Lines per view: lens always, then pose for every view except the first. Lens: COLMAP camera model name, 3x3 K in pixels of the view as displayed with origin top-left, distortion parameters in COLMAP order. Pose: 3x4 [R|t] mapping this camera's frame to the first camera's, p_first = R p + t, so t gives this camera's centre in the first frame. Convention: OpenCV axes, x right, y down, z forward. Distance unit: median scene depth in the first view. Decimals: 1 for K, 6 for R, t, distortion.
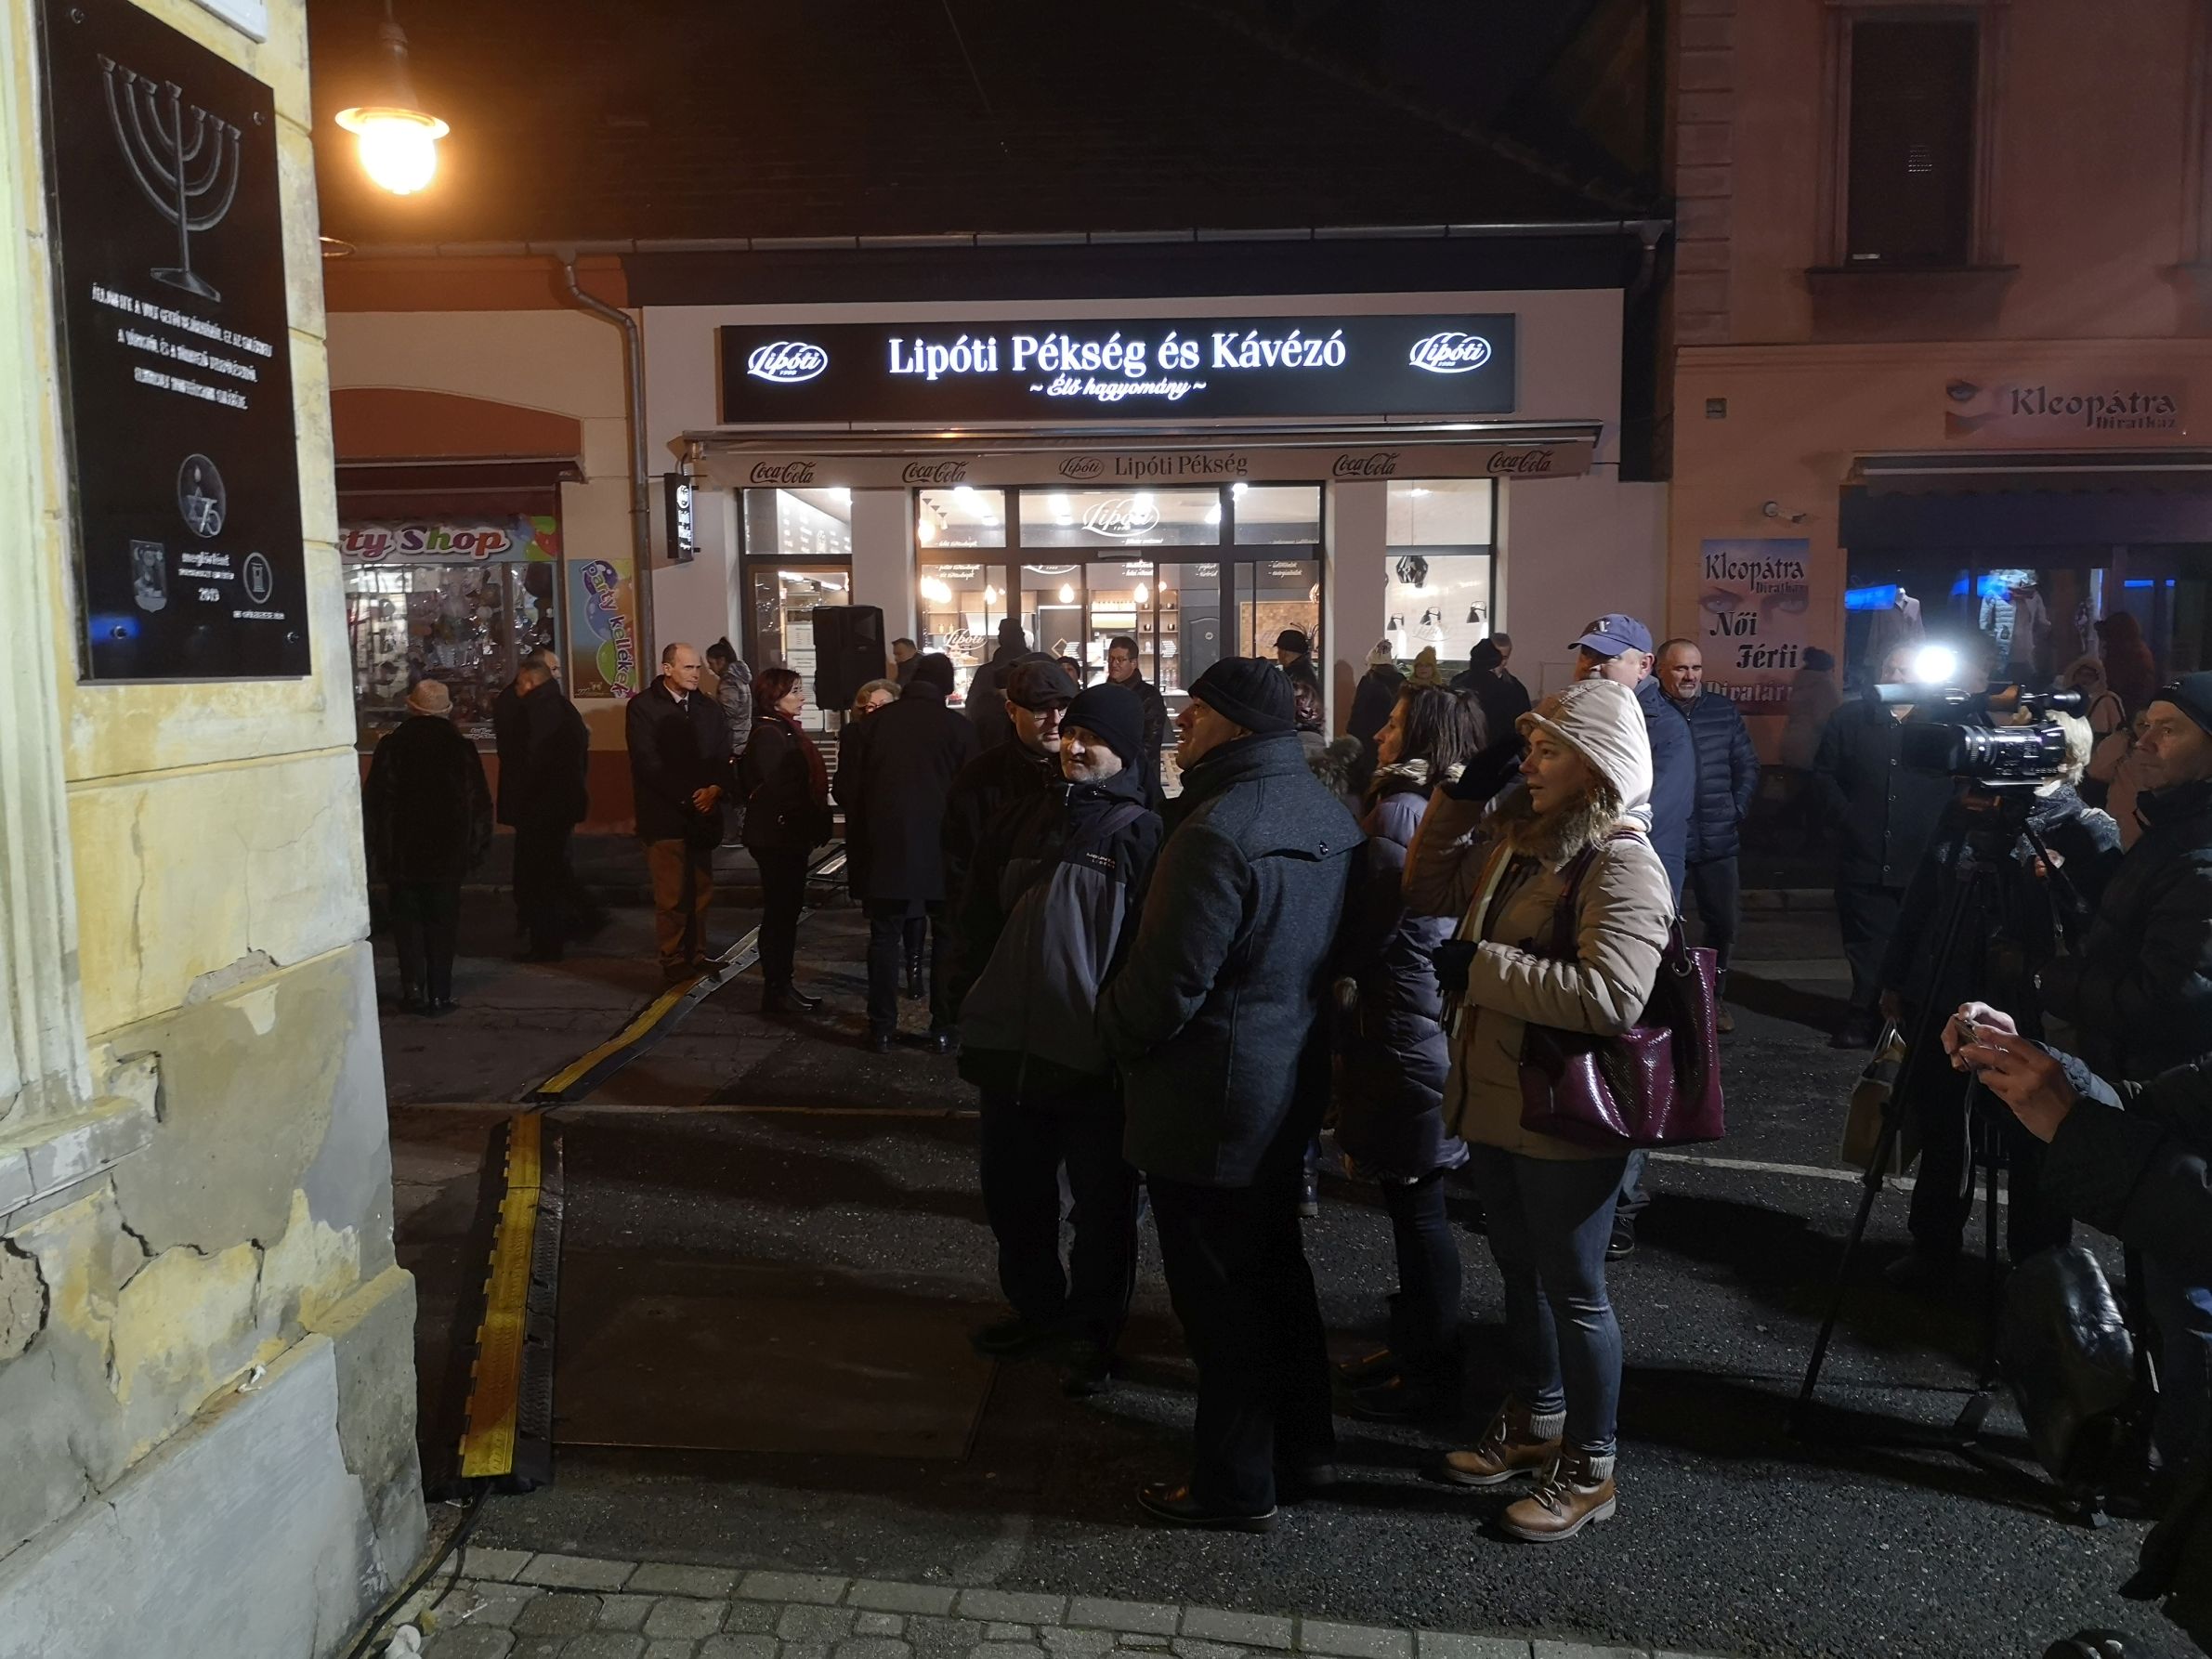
lens RADIAL K [[1766.2, 0, 1106.0], [0, 1766.2, 829.5], [0, 0, 1]] dist [-0.000455, -0.010875]
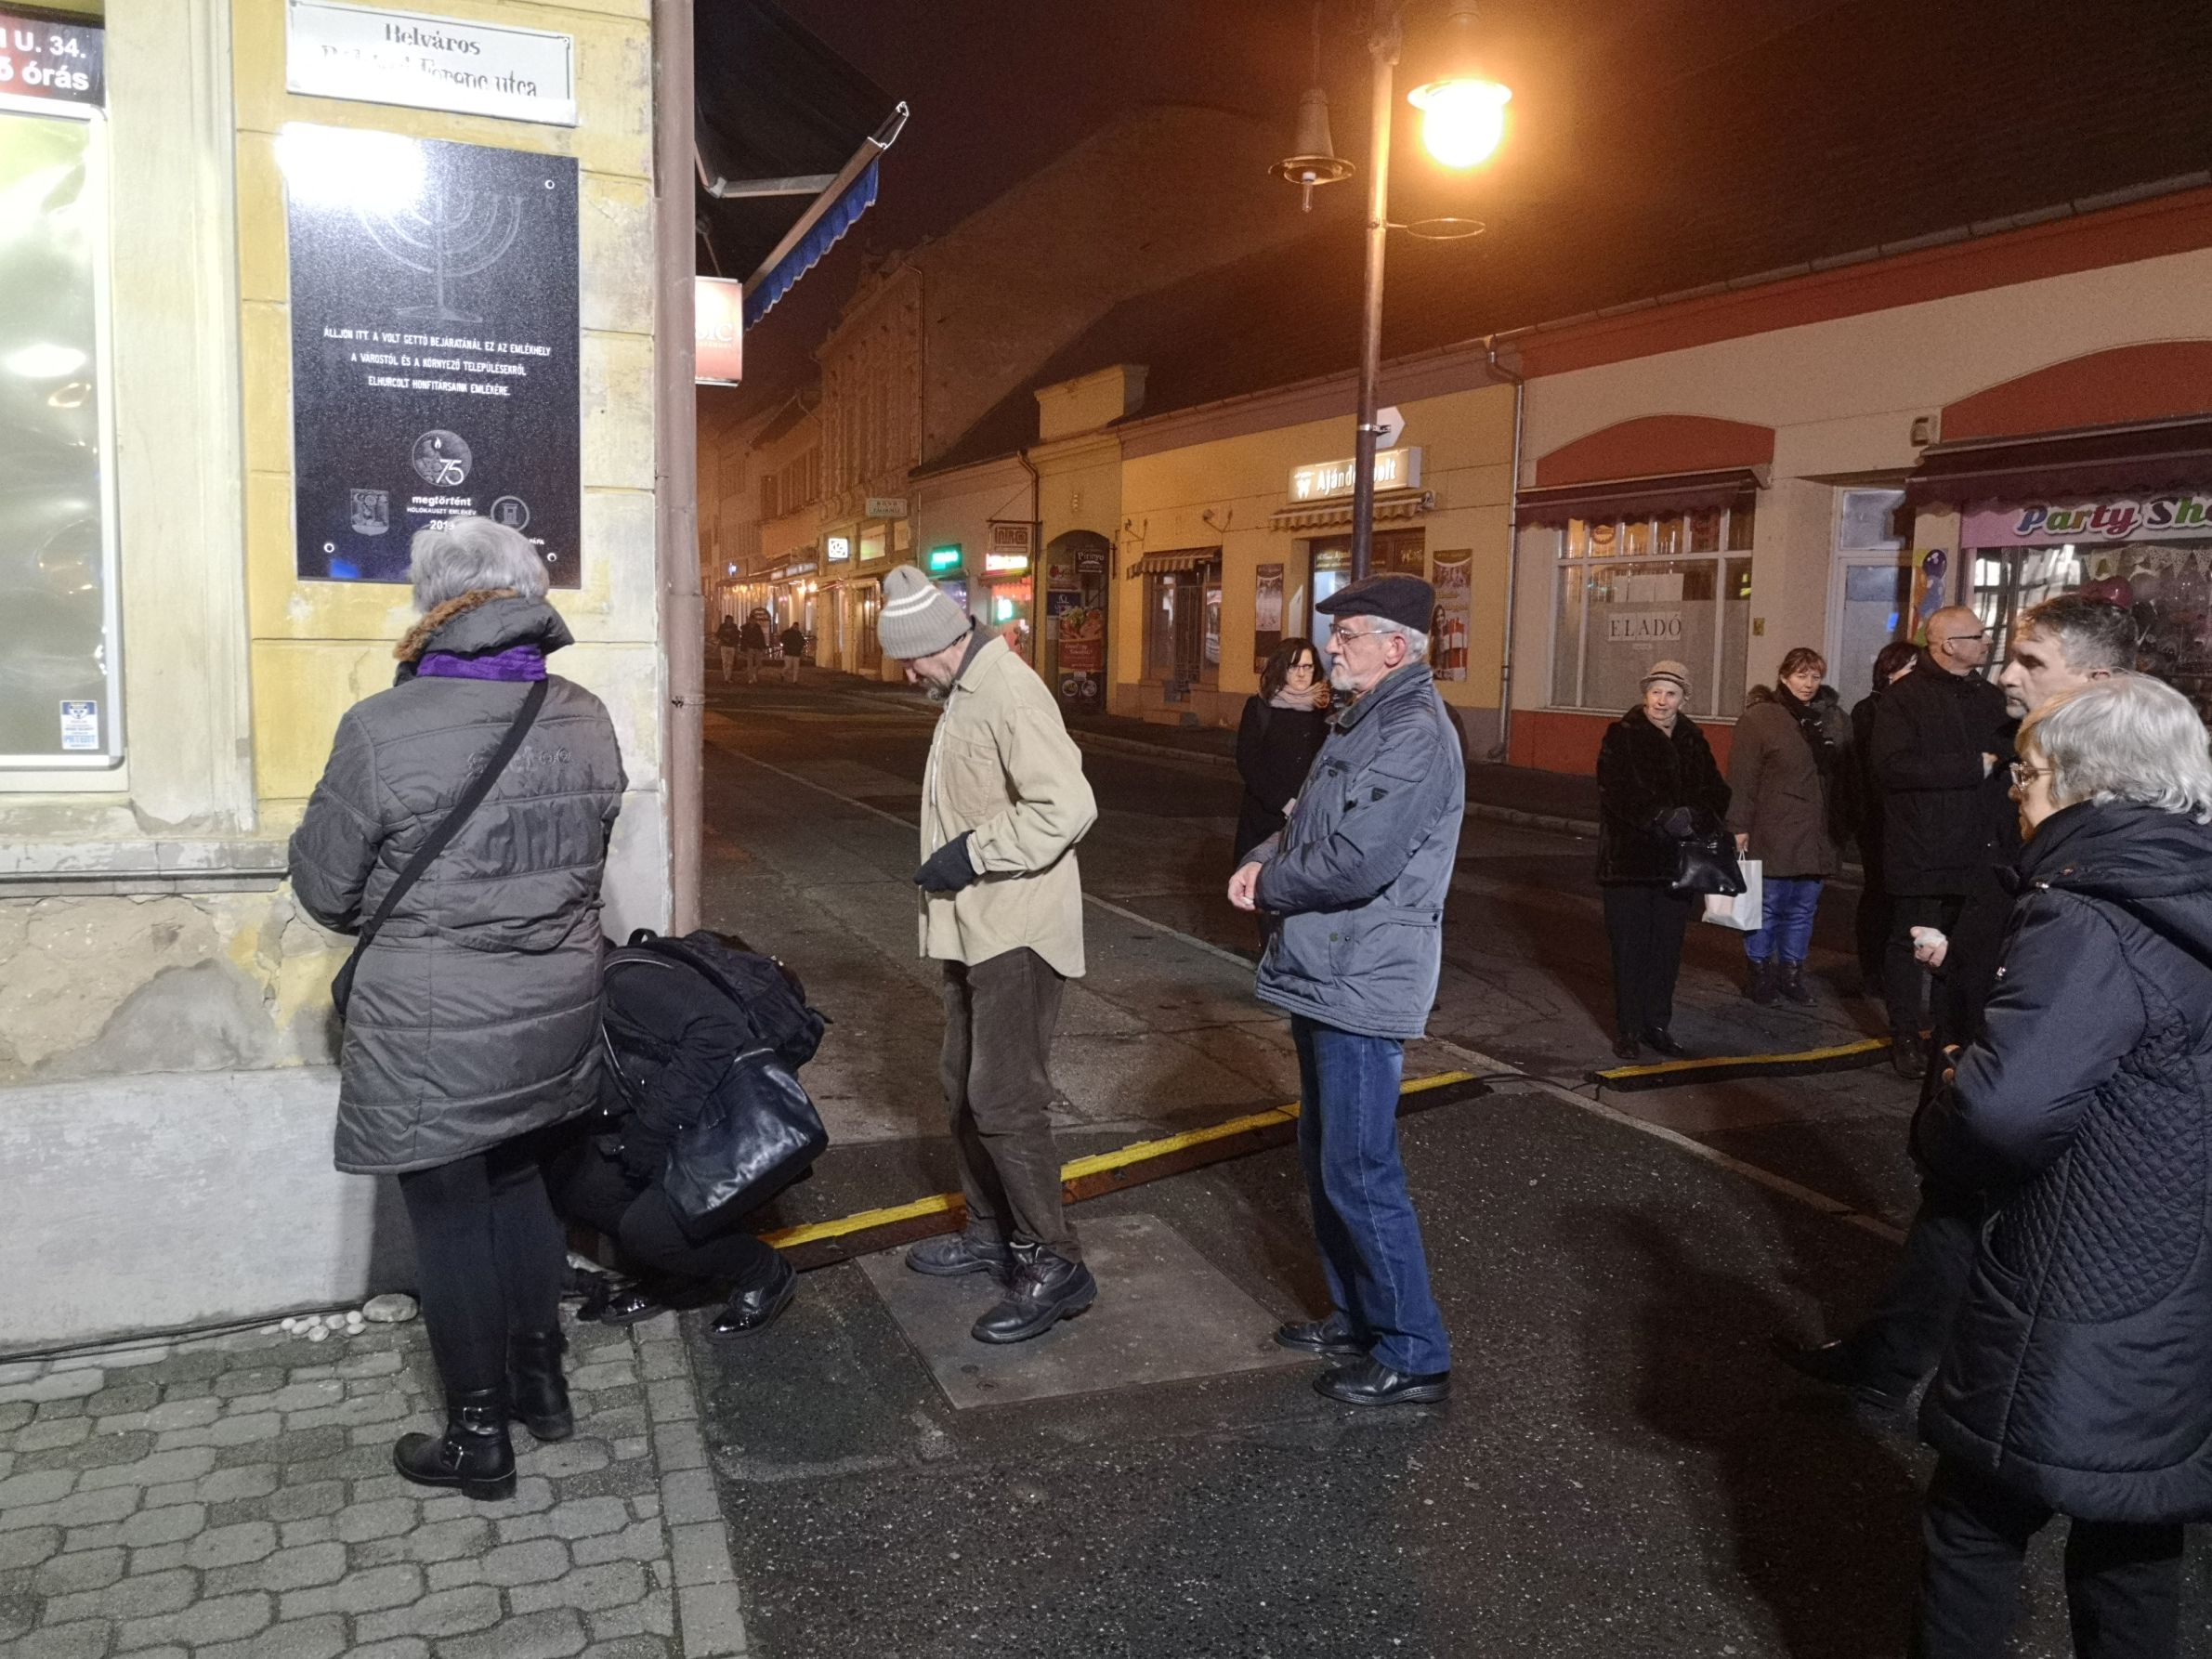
lens RADIAL K [[1766.2, 0, 1106.0], [0, 1766.2, 829.5], [0, 0, 1]] dist [-0.000455, -0.010875]
pose [[0.433567, 0.119694, -0.893137, 1.080039], [-0.119414, 0.990030, 0.074711, -0.057681], [0.893174, 0.074260, 0.443537, 0.859404]]
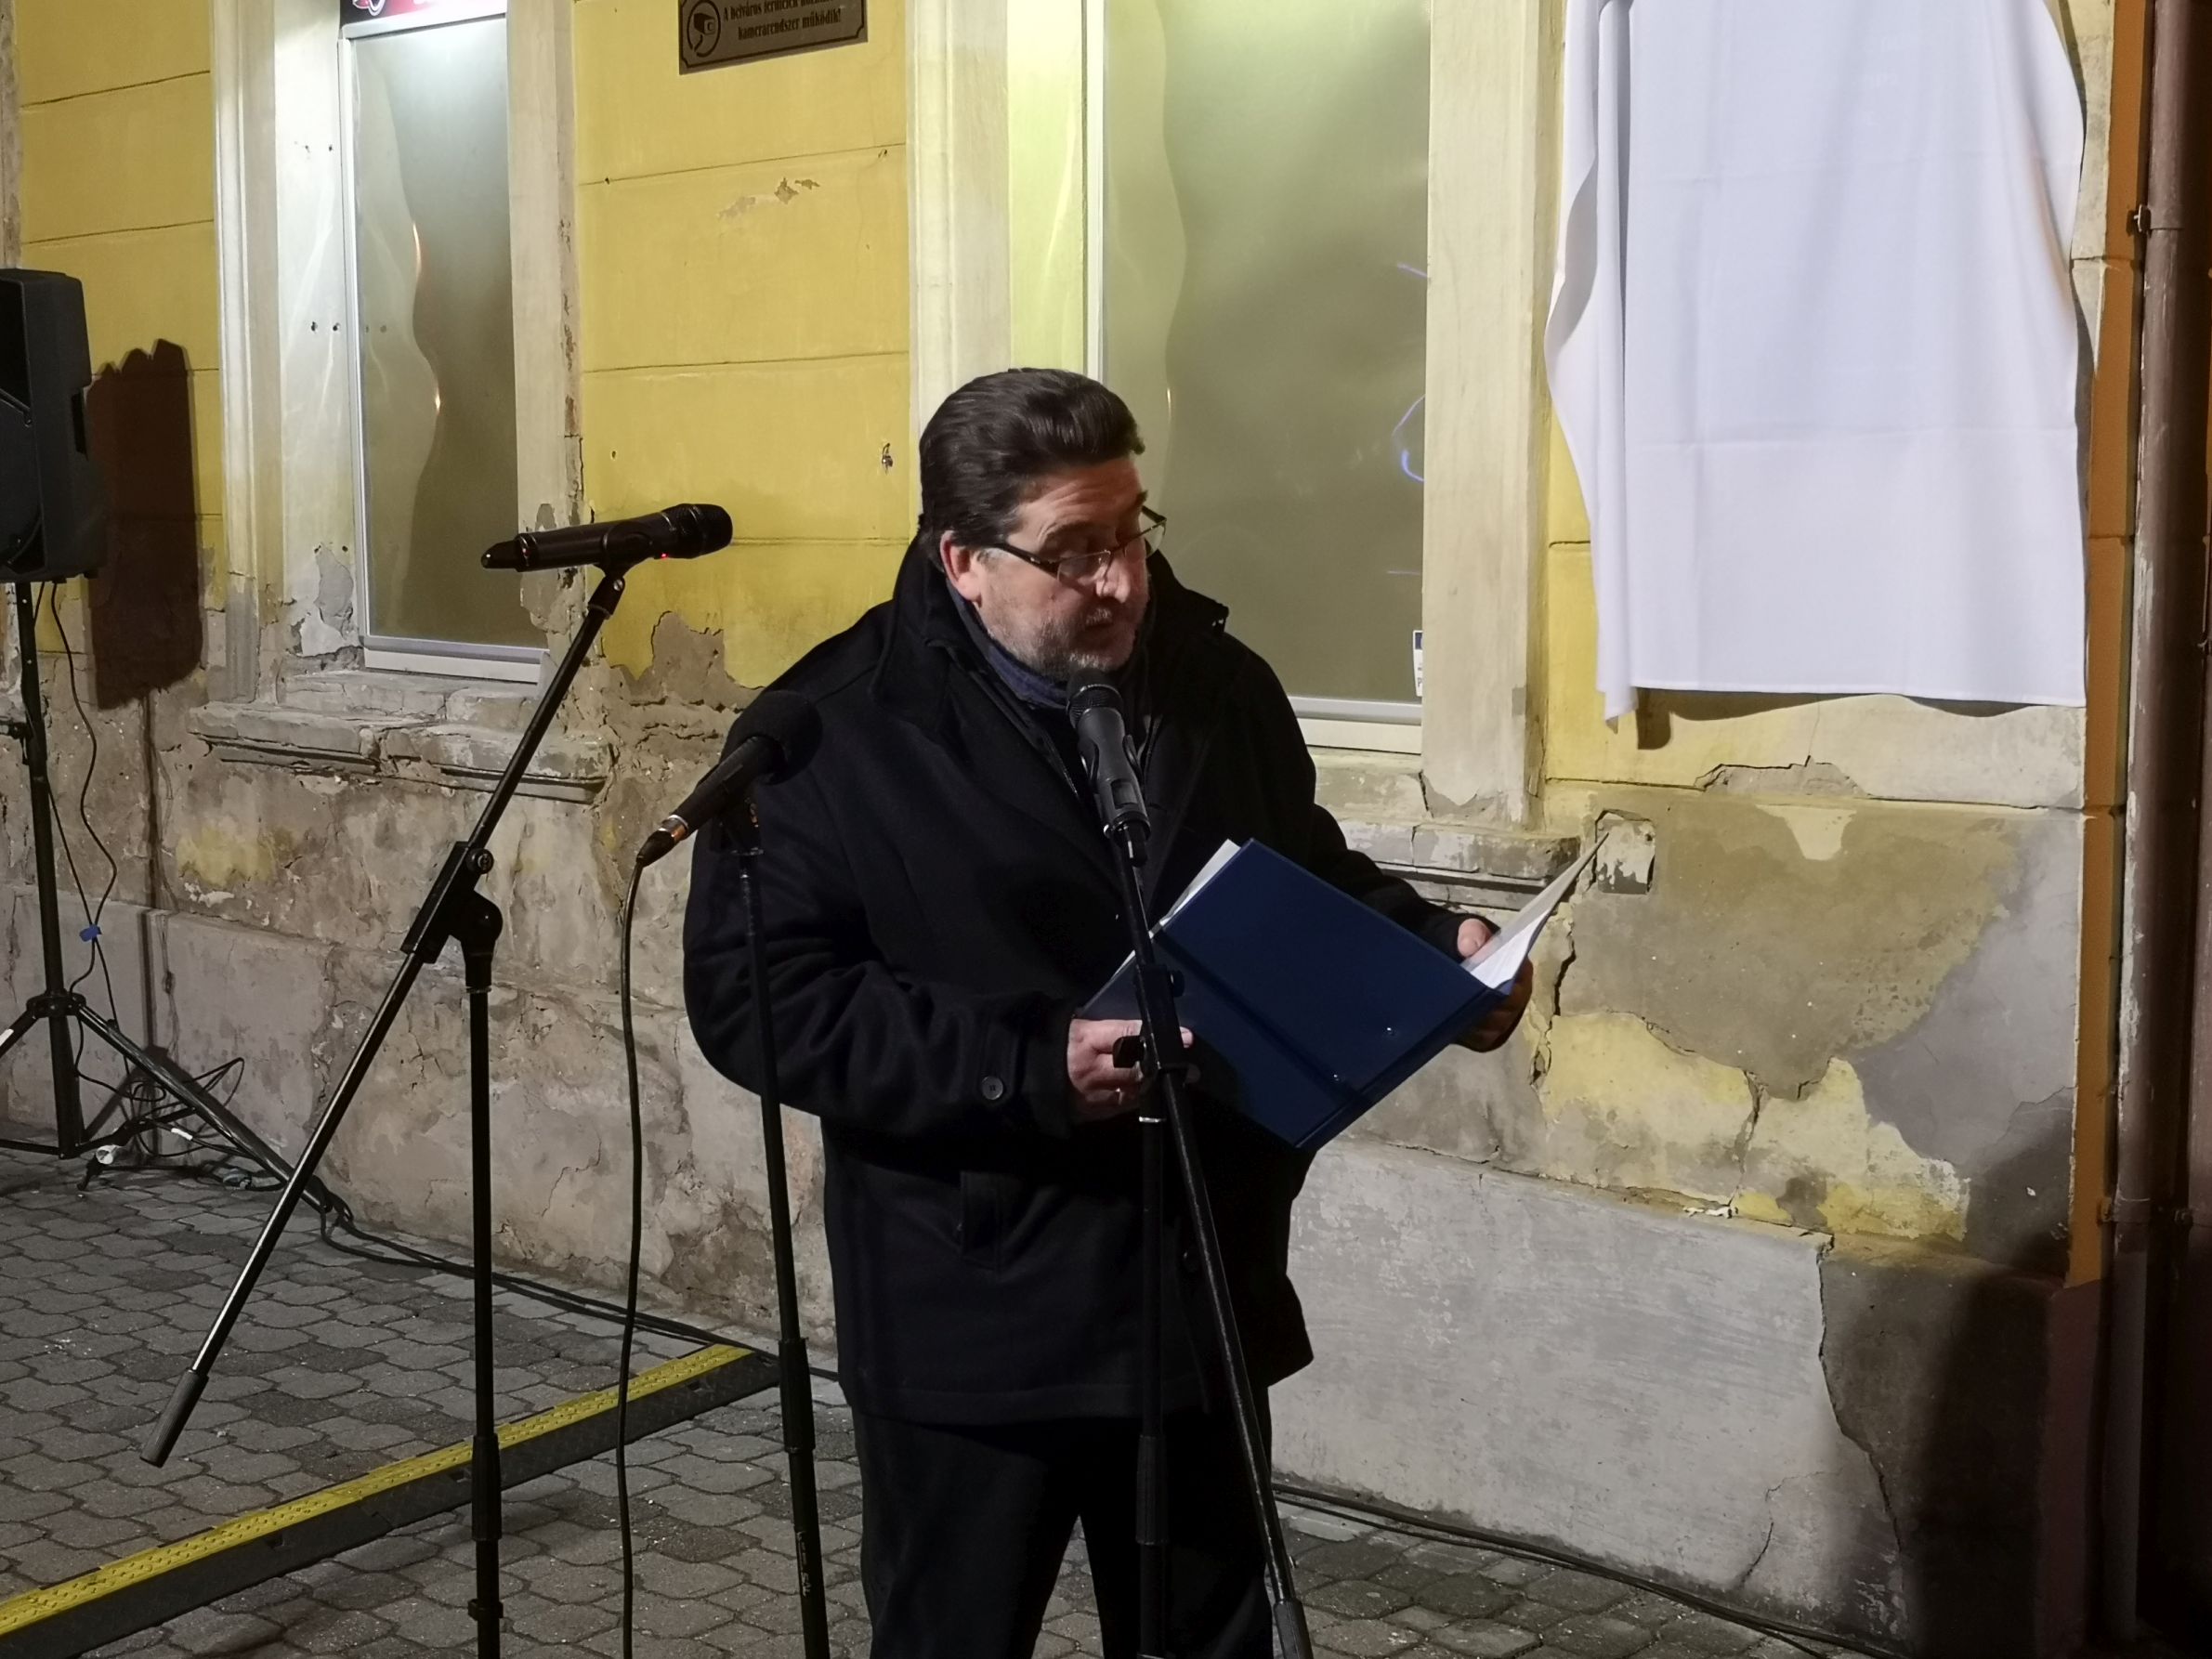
lens RADIAL K [[3095.6, 0, 1106.0], [0, 3095.6, 829.5], [0, 0, 1]] dist [0.189671, -0.828999]
pose [[-0.669854, 0.085208, -0.737587, 0.929163], [-0.068645, 0.982032, 0.175787, -0.151127], [0.739313, 0.168383, -0.651969, 1.833674]]
